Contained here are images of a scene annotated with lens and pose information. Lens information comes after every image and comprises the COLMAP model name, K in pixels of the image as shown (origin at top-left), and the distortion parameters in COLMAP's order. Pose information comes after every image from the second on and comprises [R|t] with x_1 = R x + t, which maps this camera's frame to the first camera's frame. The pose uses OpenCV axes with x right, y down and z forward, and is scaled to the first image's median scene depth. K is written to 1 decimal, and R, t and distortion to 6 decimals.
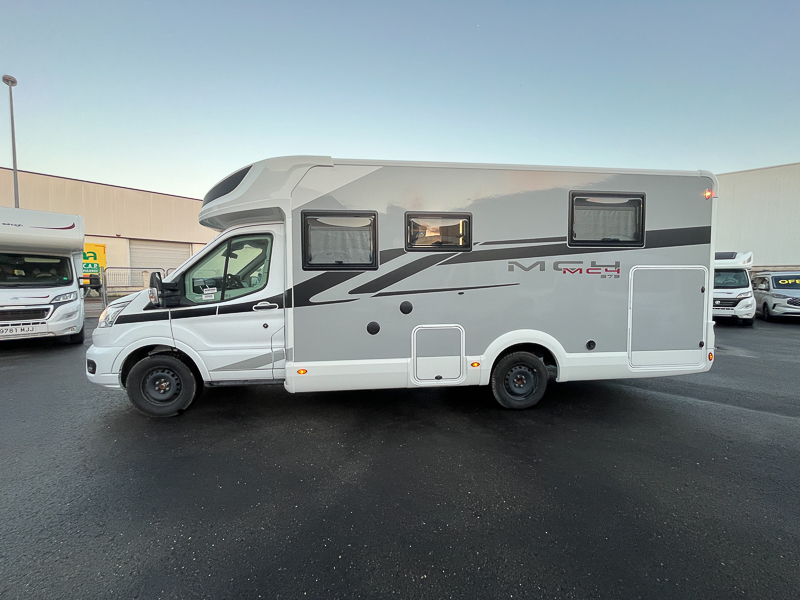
lens RADIAL K [[322.1, 0, 407.0], [0, 322.1, 297.0], [0, 0, 1]] dist [-0.000915, -0.000291]
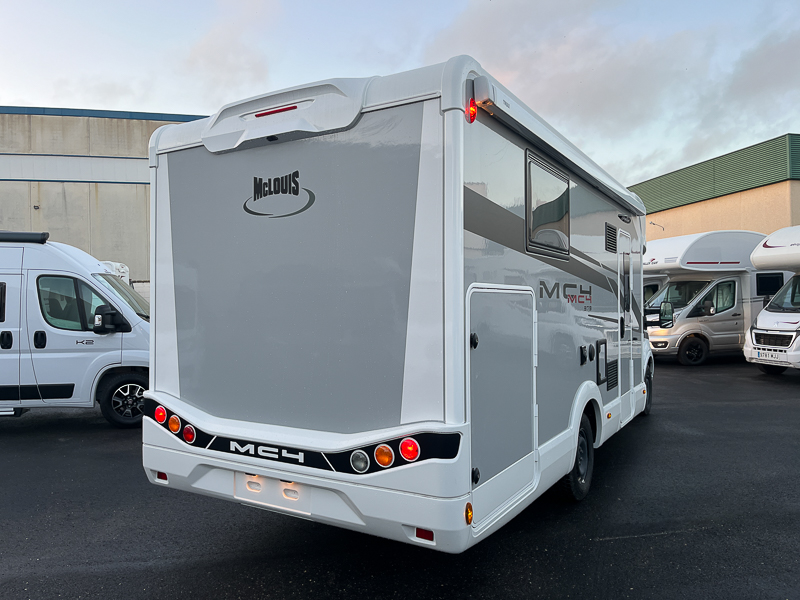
lens RADIAL K [[605.1, 0, 395.9], [0, 605.1, 297.0], [0, 0, 1]] dist [0.041731, -0.038299]
pose [[-0.605421, -0.005519, -0.795886, 1.594724], [-0.029968, 0.999425, 0.015866, -0.117108], [0.795341, 0.033457, -0.605238, 2.045888]]
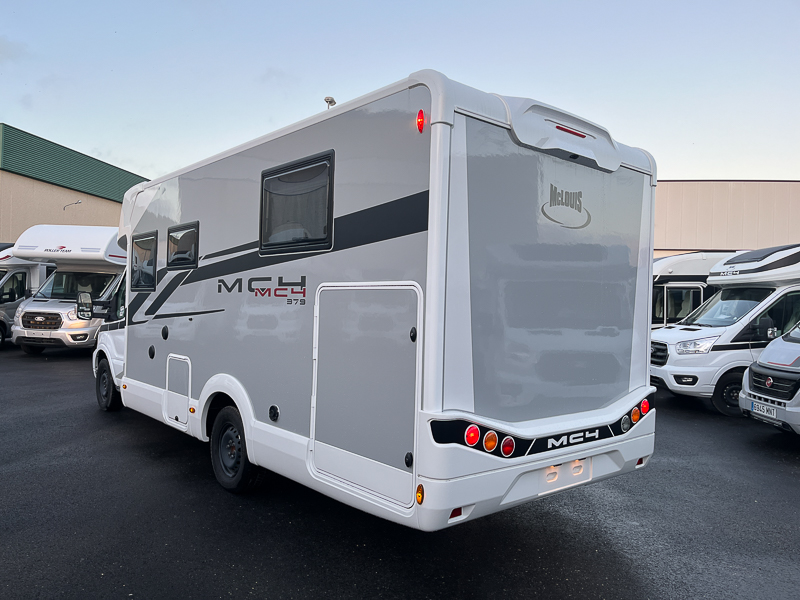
lens RADIAL K [[605.1, 0, 392.5], [0, 605.1, 304.3], [0, 0, 1]] dist [0.041731, -0.038299]
pose [[0.569261, 0.018241, -0.821954, 1.645552], [-0.067826, 0.997388, -0.024841, -0.044034], [0.819354, 0.069891, 0.569012, 0.518944]]
